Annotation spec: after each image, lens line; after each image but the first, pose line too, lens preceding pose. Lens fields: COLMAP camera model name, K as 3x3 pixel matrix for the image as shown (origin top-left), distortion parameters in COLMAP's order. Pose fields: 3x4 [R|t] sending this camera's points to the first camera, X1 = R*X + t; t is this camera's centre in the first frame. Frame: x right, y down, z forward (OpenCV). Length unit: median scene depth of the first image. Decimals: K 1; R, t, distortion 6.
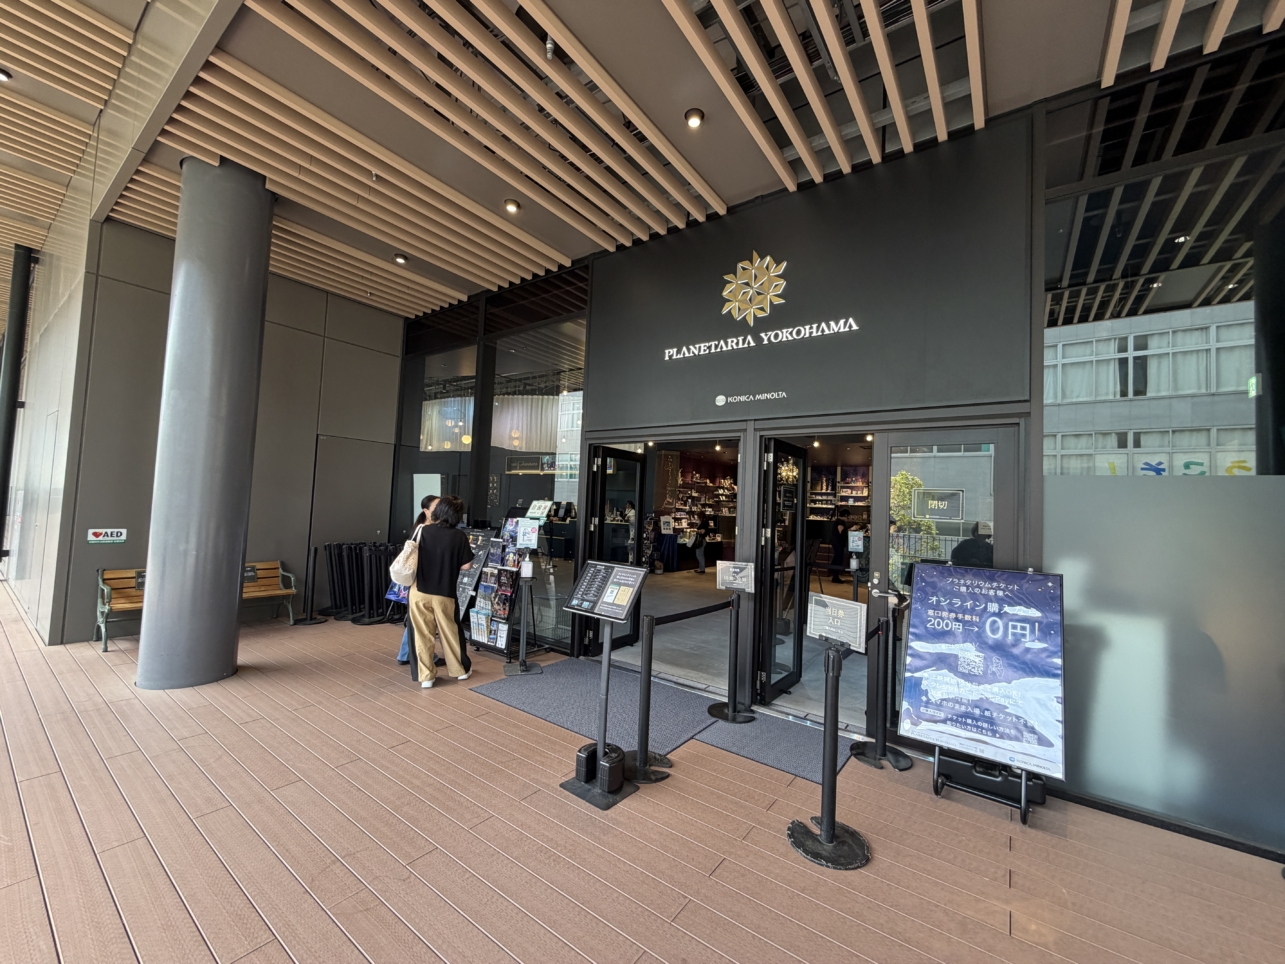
lens RADIAL K [[513.4, 0, 640.0], [0, 513.4, 479.9], [0, 0, 1]] dist [-0.000144, -0.000039]
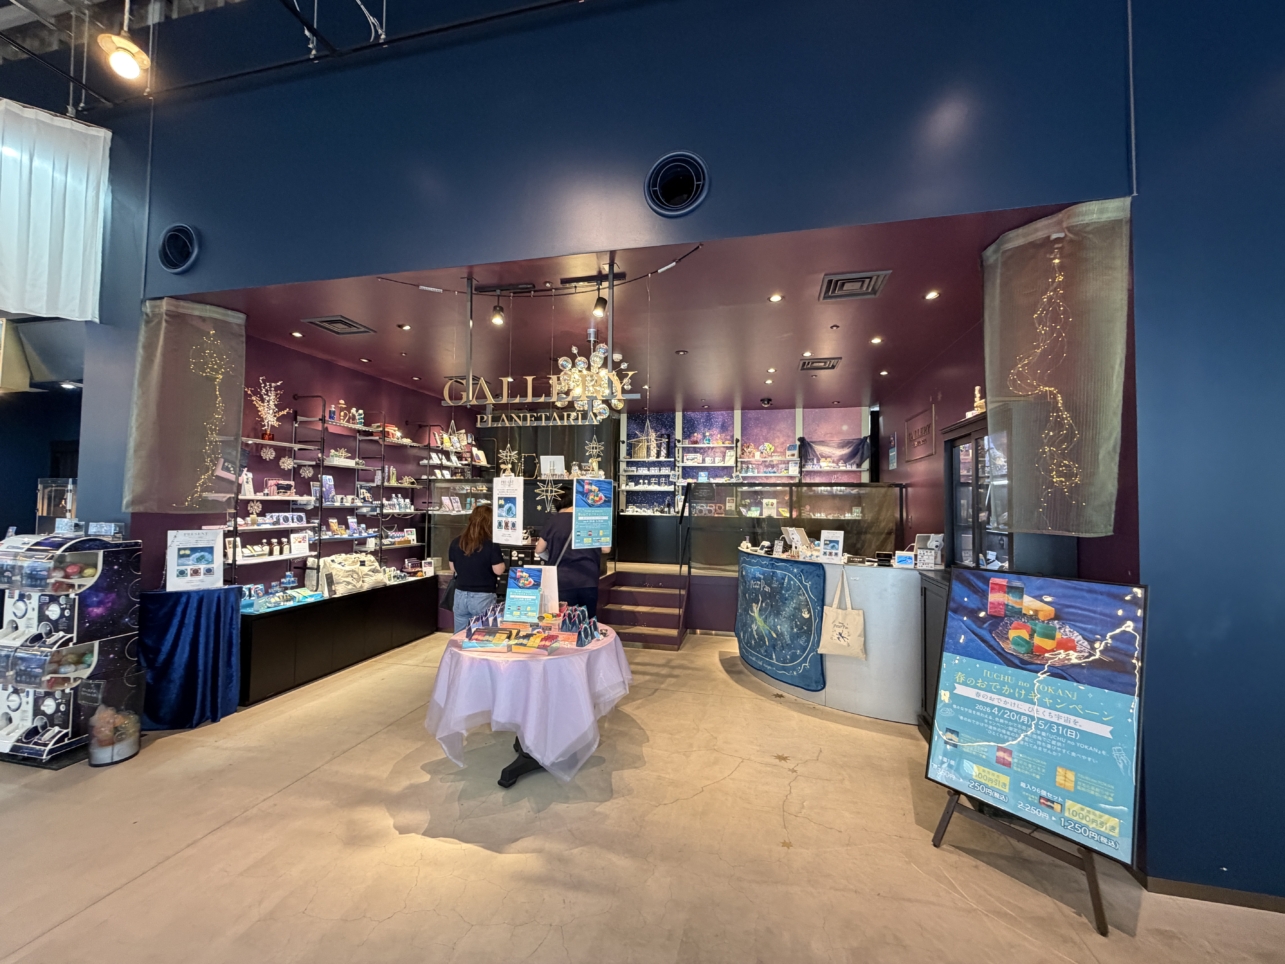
lens RADIAL K [[513.4, 0, 640.8], [0, 513.4, 483.0], [0, 0, 1]] dist [-0.000144, -0.000039]
pose [[0.920136, -0.020075, 0.391084, 0.147904], [0.011475, 0.999638, 0.024316, 0.034365], [-0.391431, -0.017886, 0.920034, 0.539458]]
